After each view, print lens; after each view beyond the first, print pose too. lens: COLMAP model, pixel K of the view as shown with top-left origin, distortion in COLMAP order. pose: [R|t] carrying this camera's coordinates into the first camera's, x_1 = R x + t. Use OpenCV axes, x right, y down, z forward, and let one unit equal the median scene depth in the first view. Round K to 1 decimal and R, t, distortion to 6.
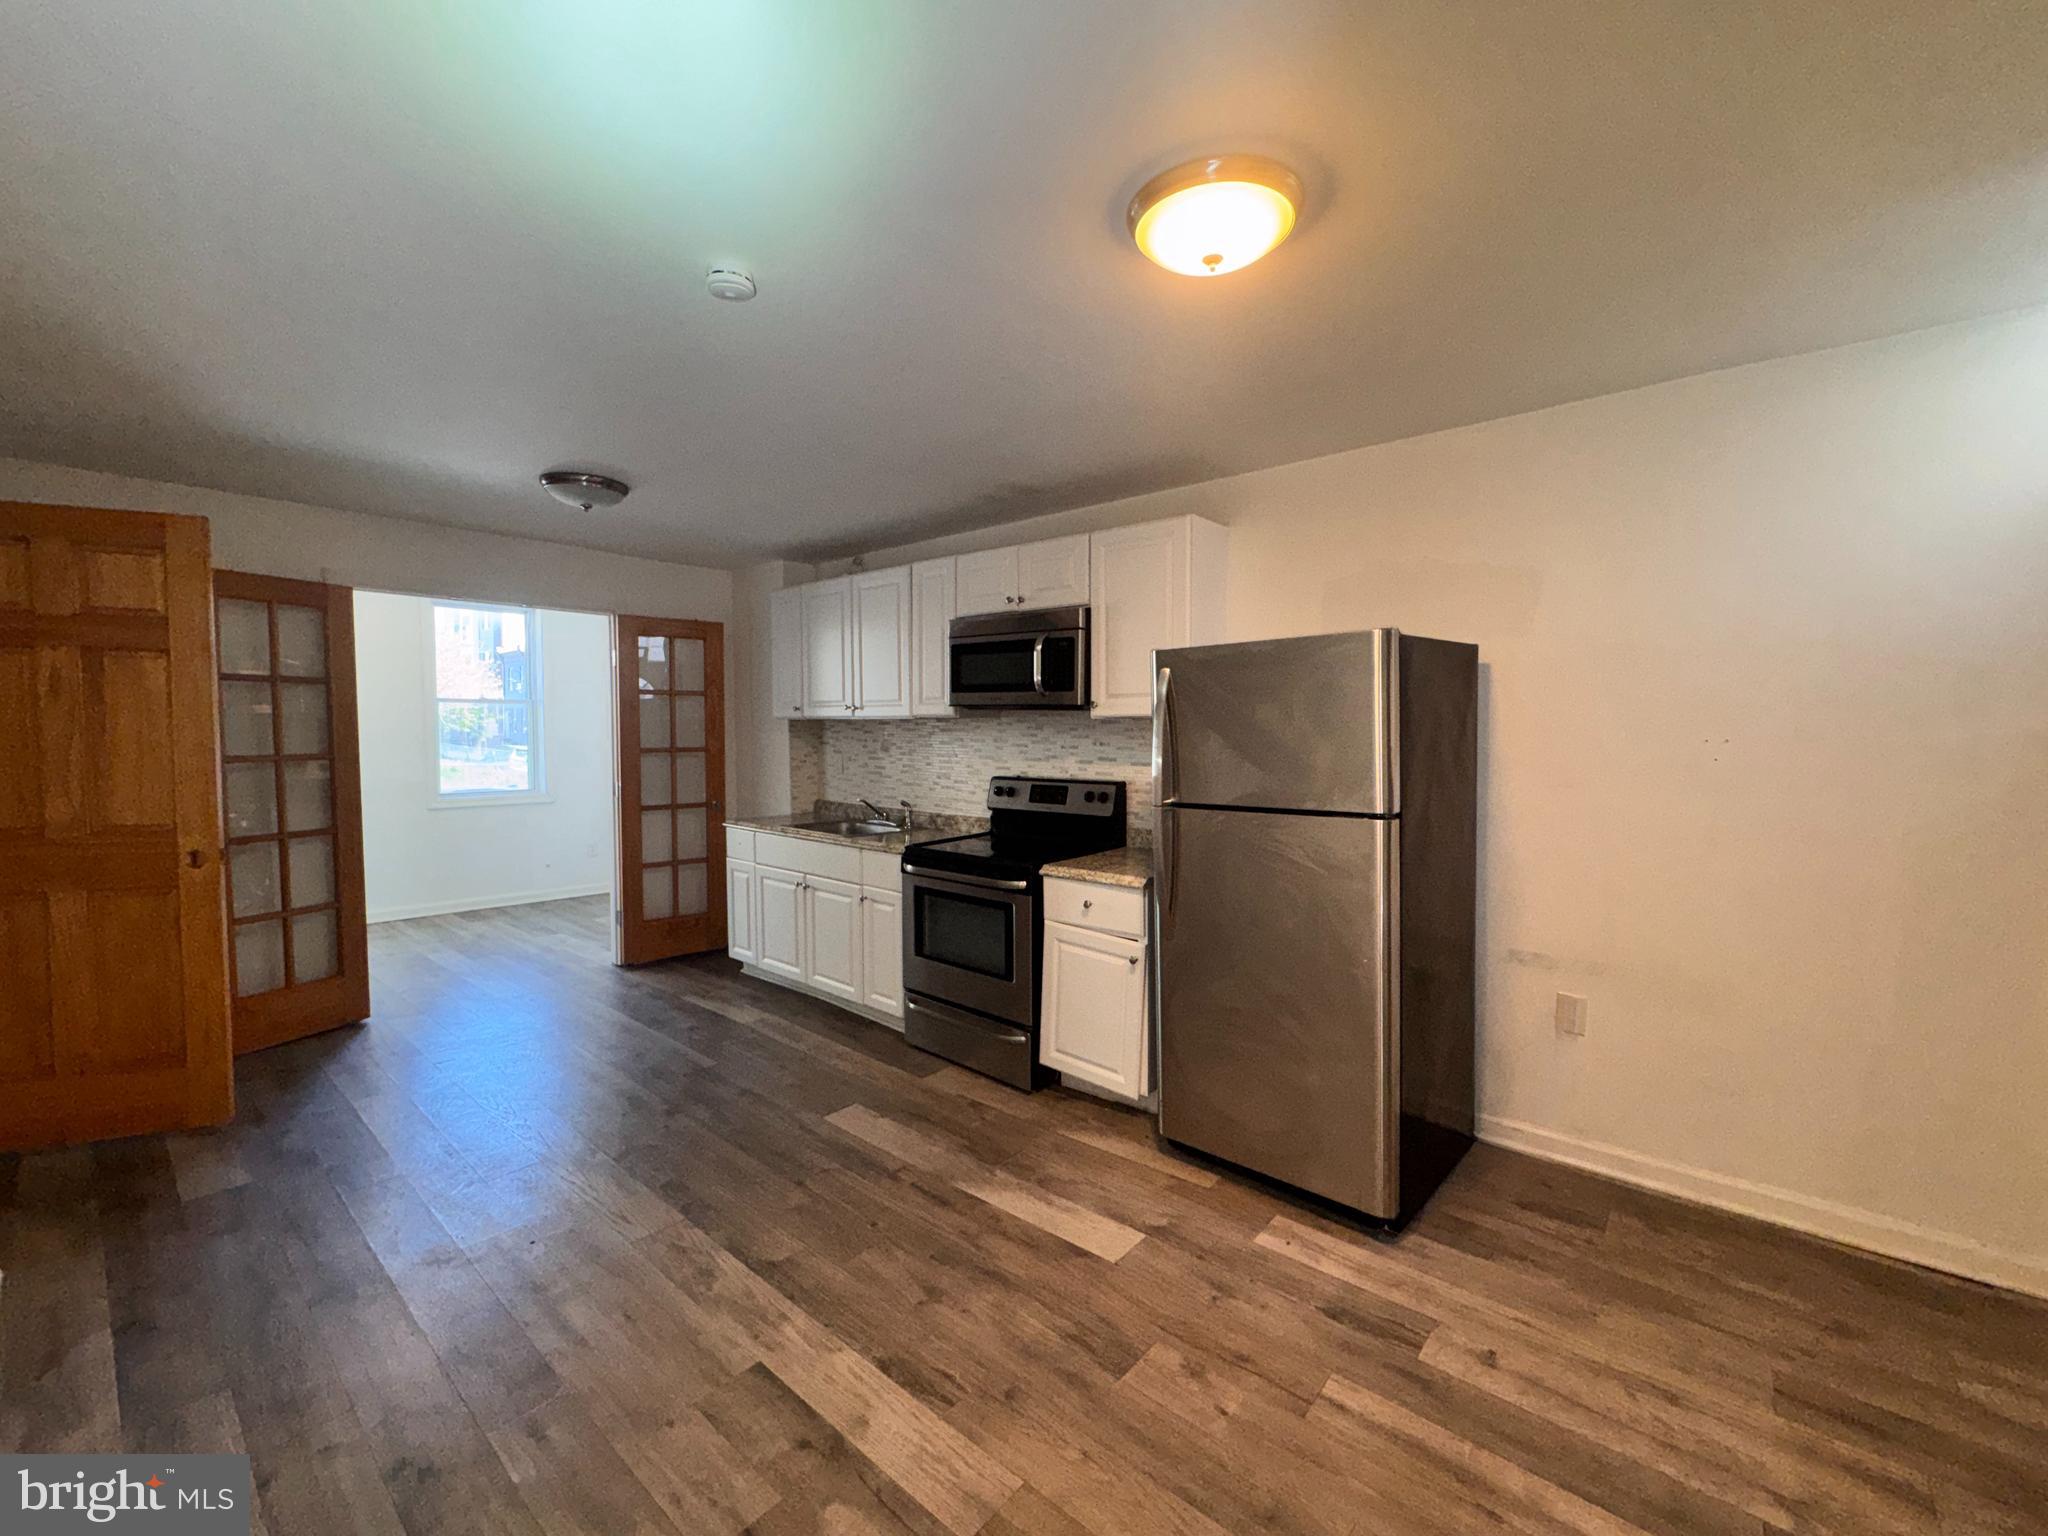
lens RADIAL K [[840.8, 0, 1020.3], [0, 840.8, 768.8], [0, 0, 1]] dist [-0.004375, 0.000008]
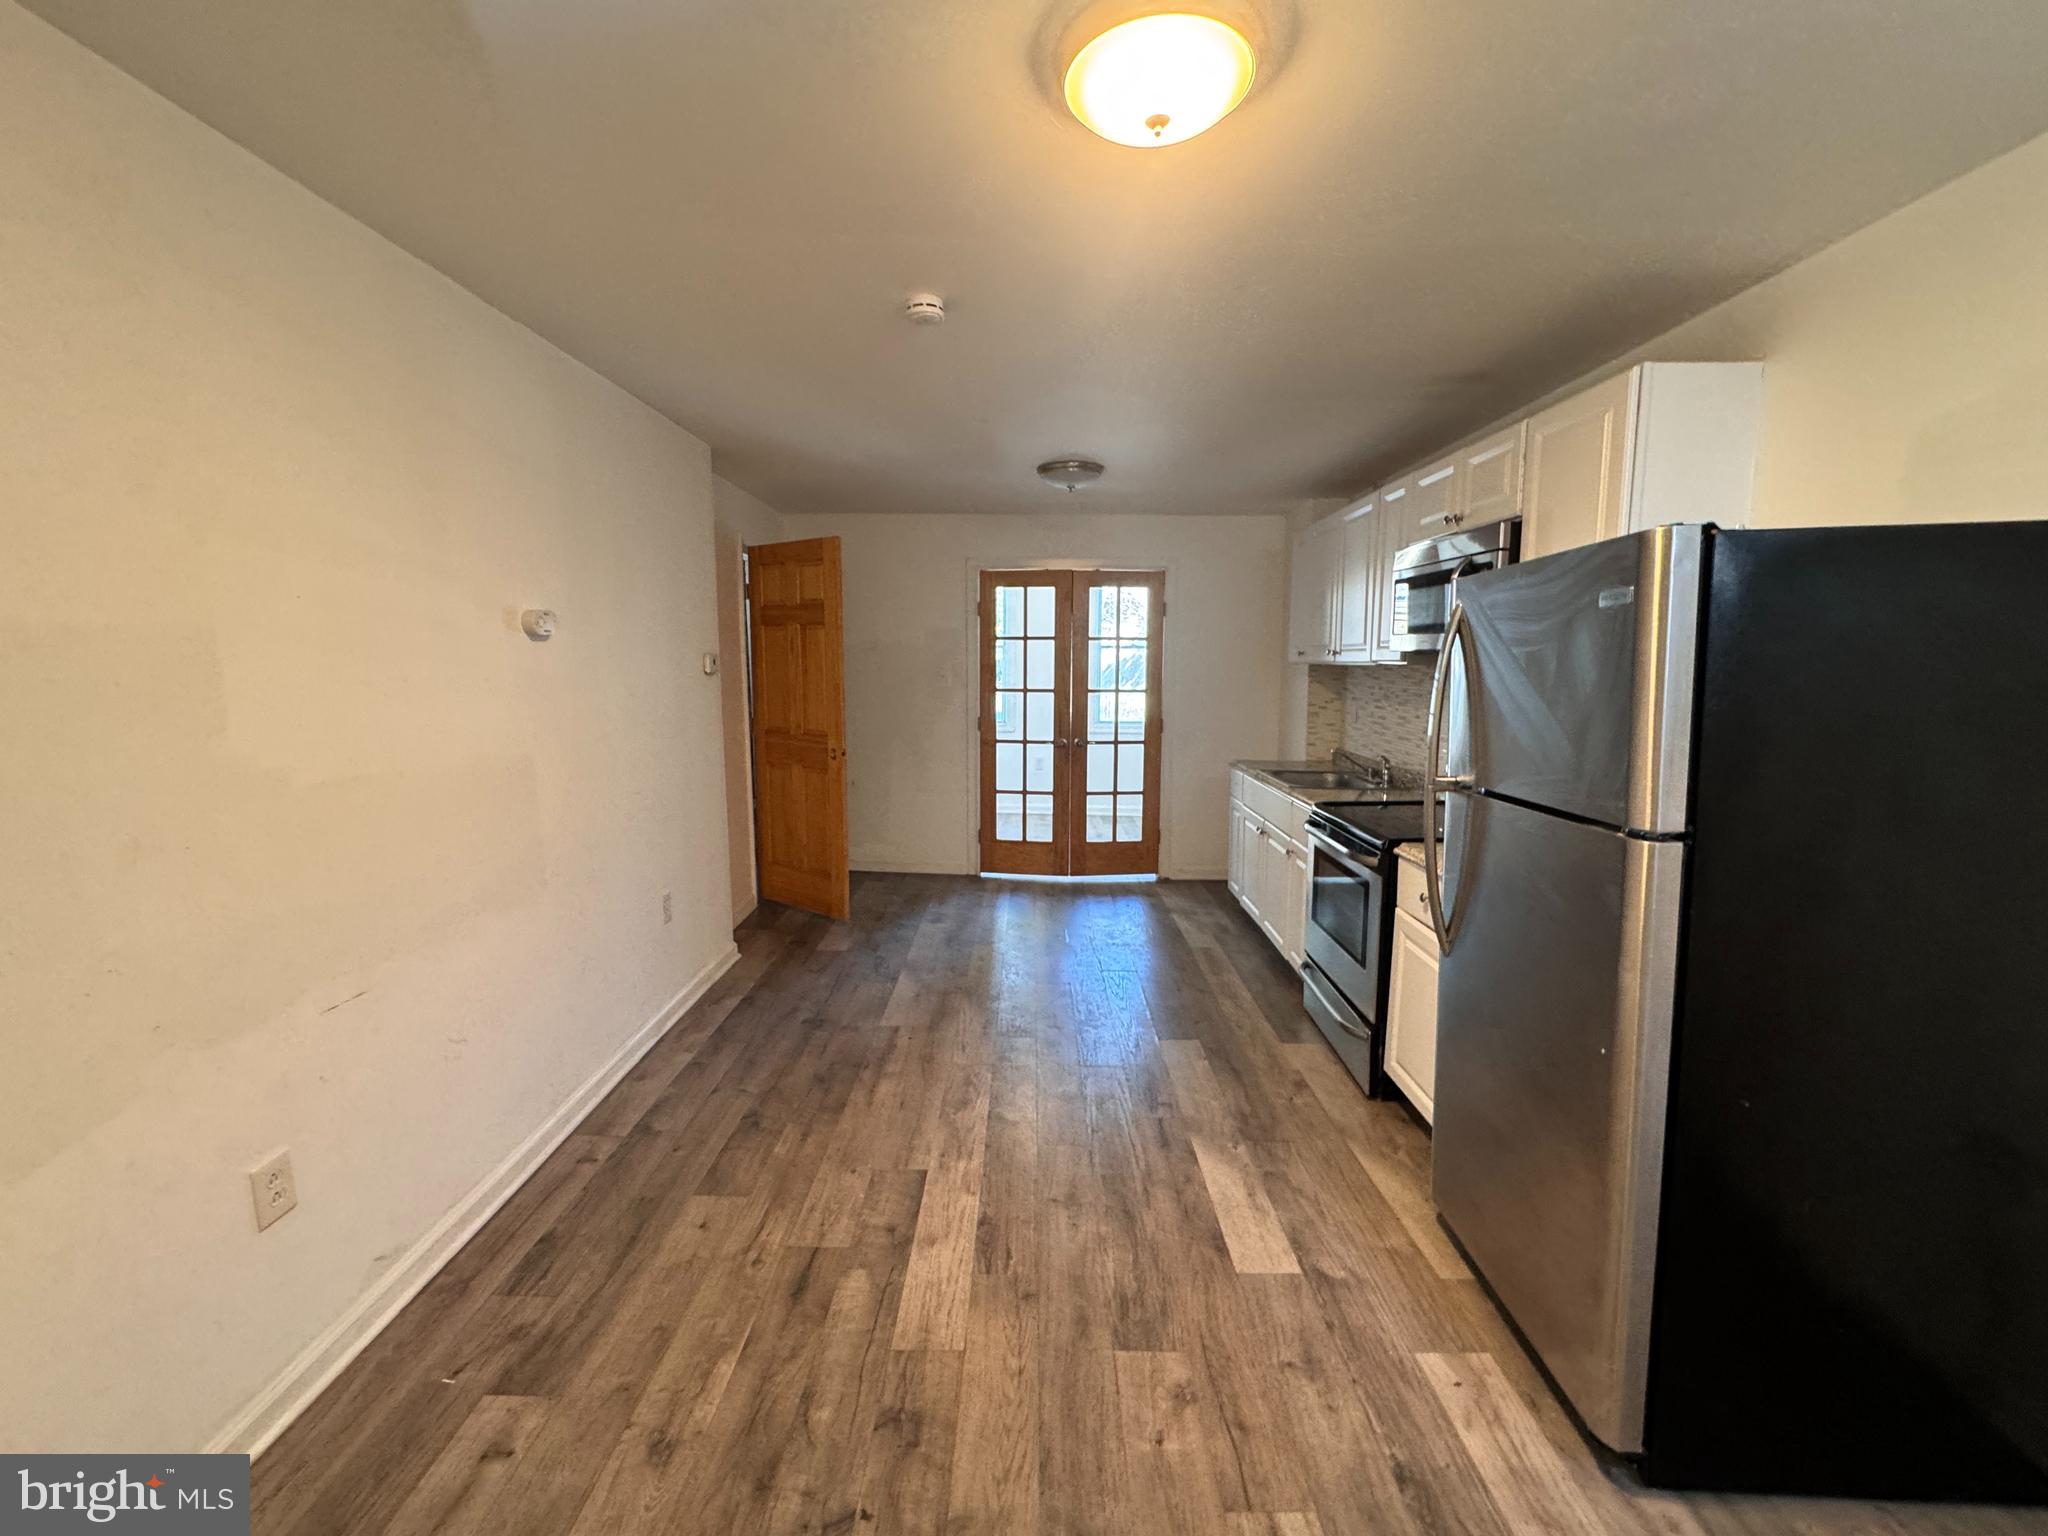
lens RADIAL K [[840.8, 0, 1020.3], [0, 840.8, 768.8], [0, 0, 1]] dist [-0.004375, 0.000008]
pose [[0.641203, 0.097084, -0.761205, 0.467374], [-0.041855, 0.994913, 0.091634, -0.023133], [0.766229, -0.026896, 0.642005, 0.193549]]
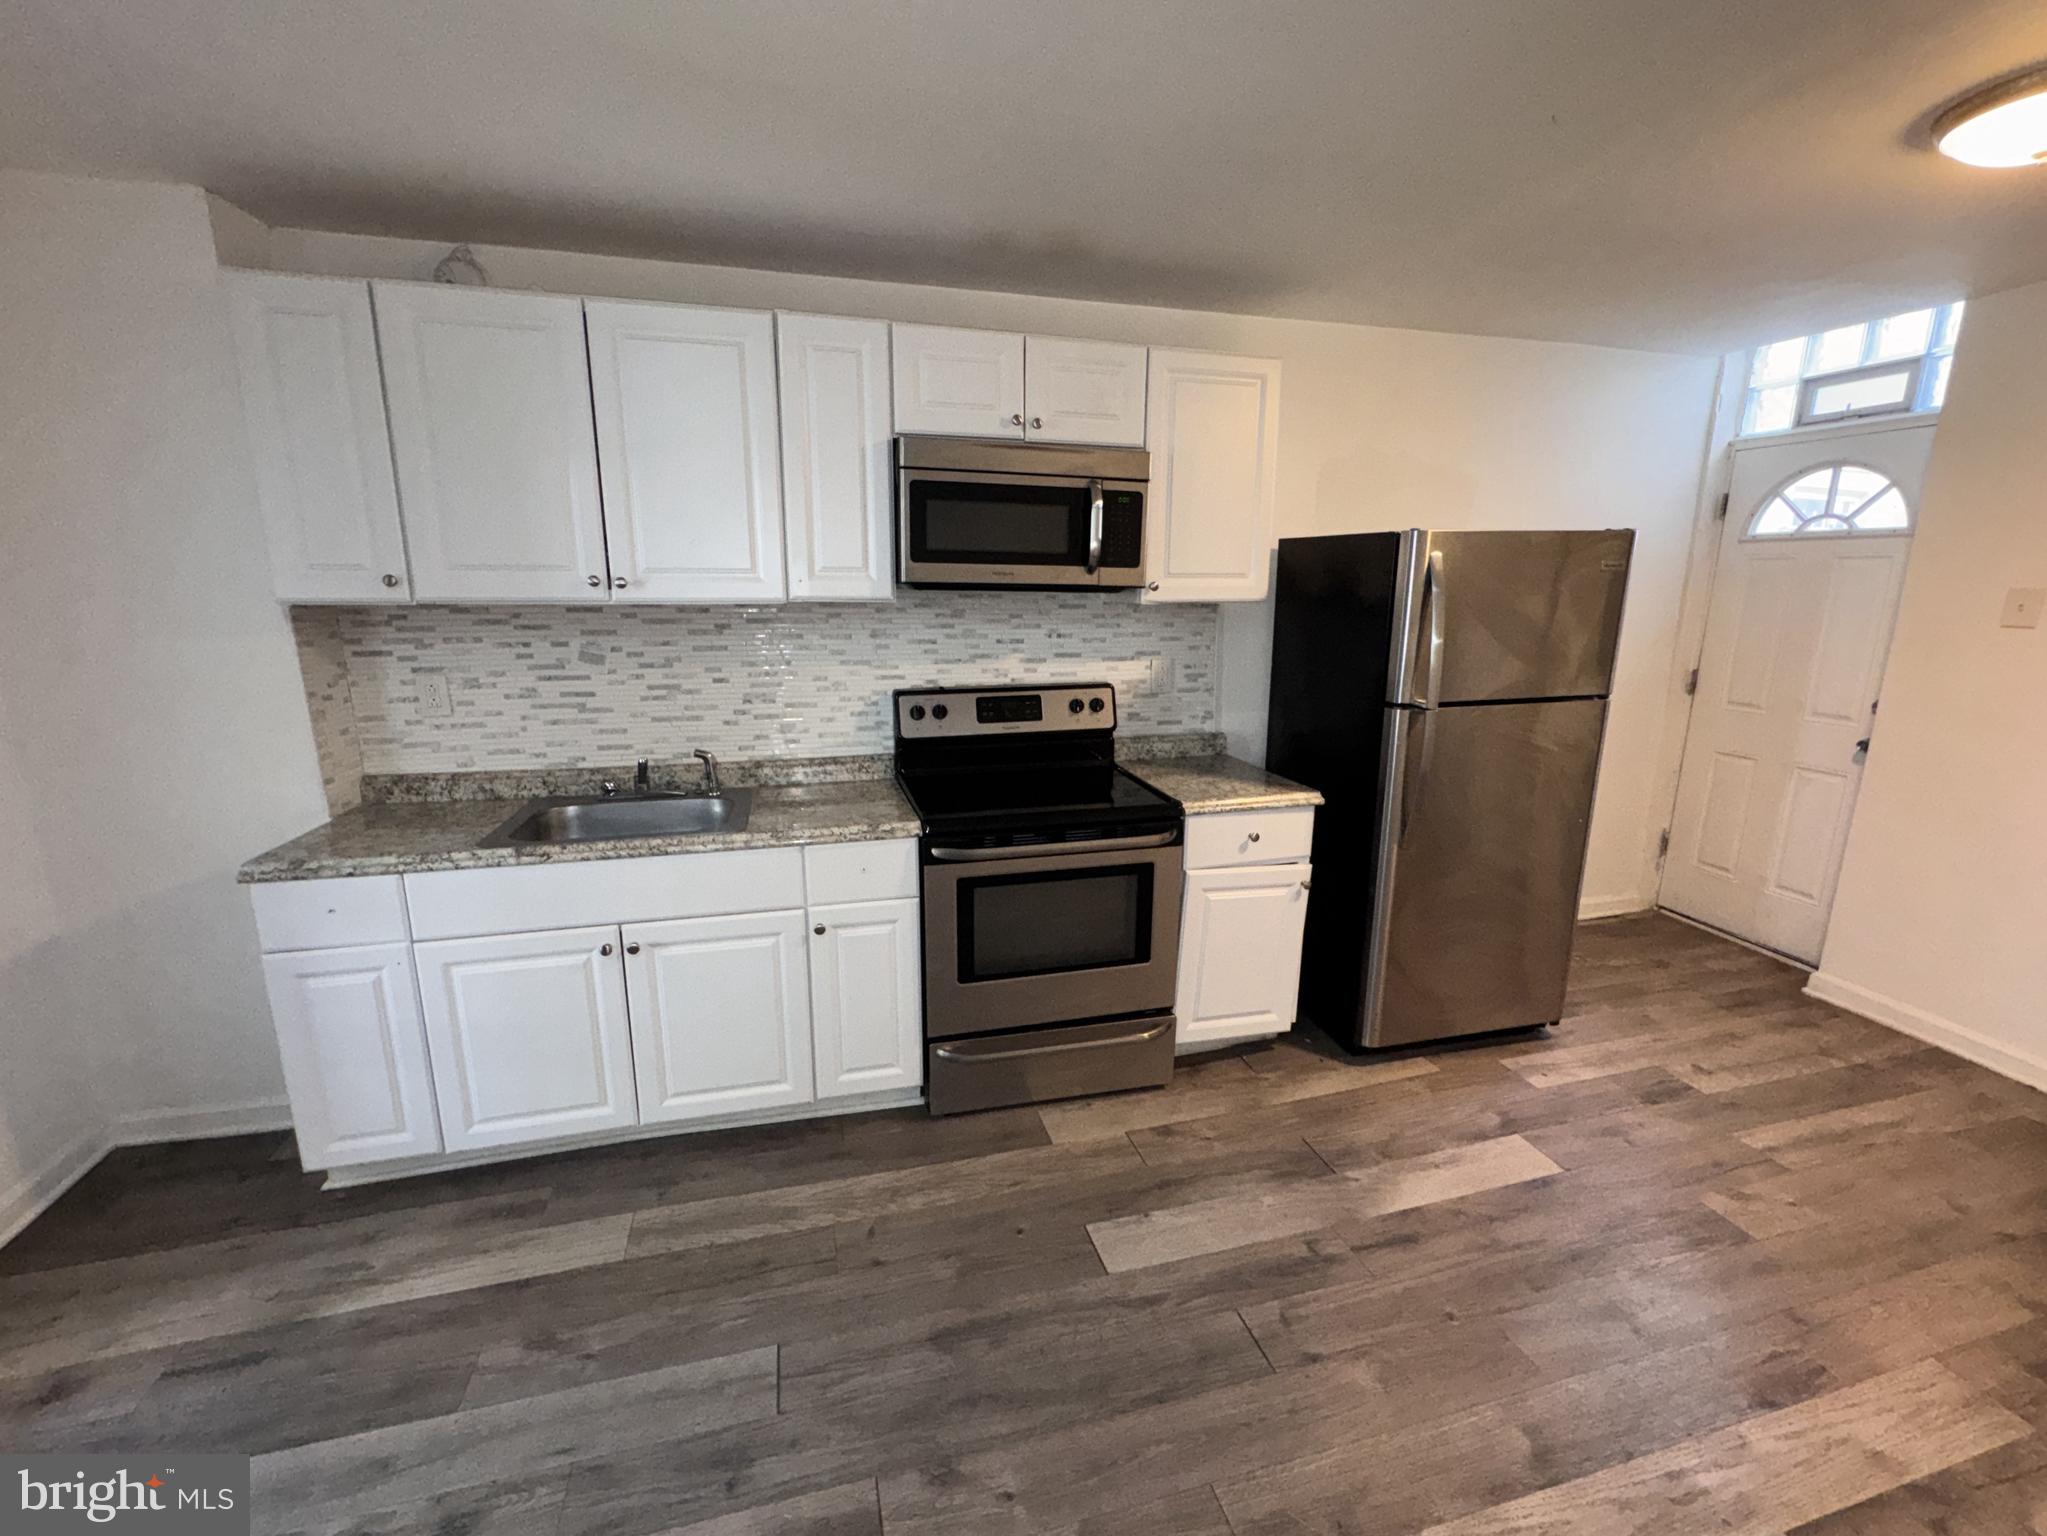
lens RADIAL K [[857.0, 0, 1023.5], [0, 857.0, 768.0], [0, 0, 1]] dist [-0.004026, 0.000271]
pose [[0.554834, -0.171765, 0.814037, -0.768203], [0.040543, 0.982875, 0.179757, -0.069761], [-0.830972, -0.066732, 0.552297, 0.780959]]
